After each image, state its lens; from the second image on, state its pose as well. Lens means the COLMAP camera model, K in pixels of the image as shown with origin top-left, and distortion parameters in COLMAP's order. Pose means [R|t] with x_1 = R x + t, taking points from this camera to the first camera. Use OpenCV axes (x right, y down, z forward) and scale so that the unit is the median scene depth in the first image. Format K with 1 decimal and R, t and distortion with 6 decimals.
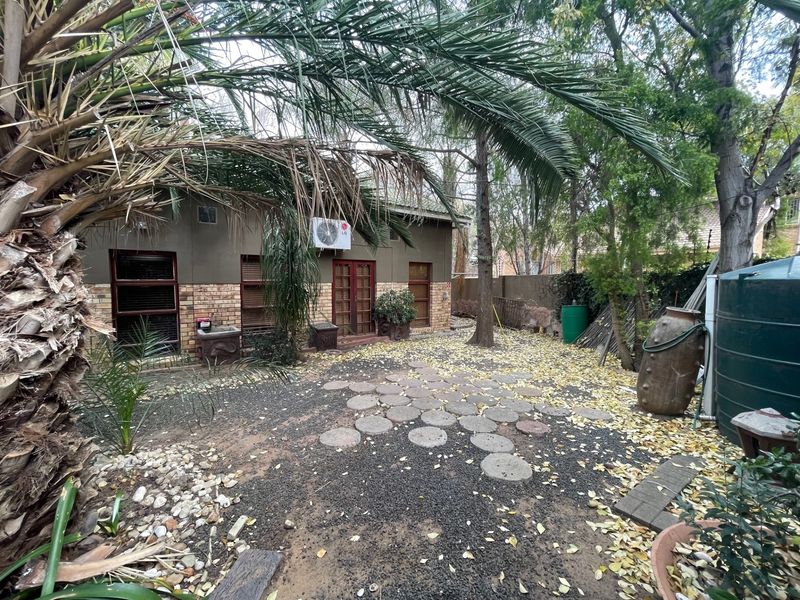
lens RADIAL K [[320.8, 0, 399.6], [0, 320.8, 300.8], [0, 0, 1]] dist [-0.002919, -0.000162]
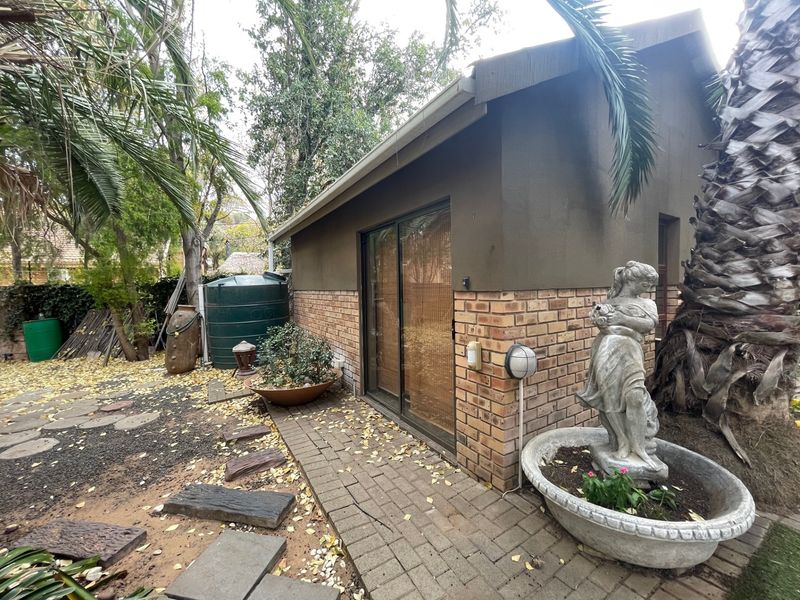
lens RADIAL K [[320.8, 0, 400.2], [0, 320.8, 301.1], [0, 0, 1]] dist [-0.002919, -0.000162]
pose [[0.051992, -0.048081, 0.997489, -0.745444], [0.088621, 0.995122, 0.043348, 0.031848], [-0.994708, 0.086145, 0.055999, -0.199801]]
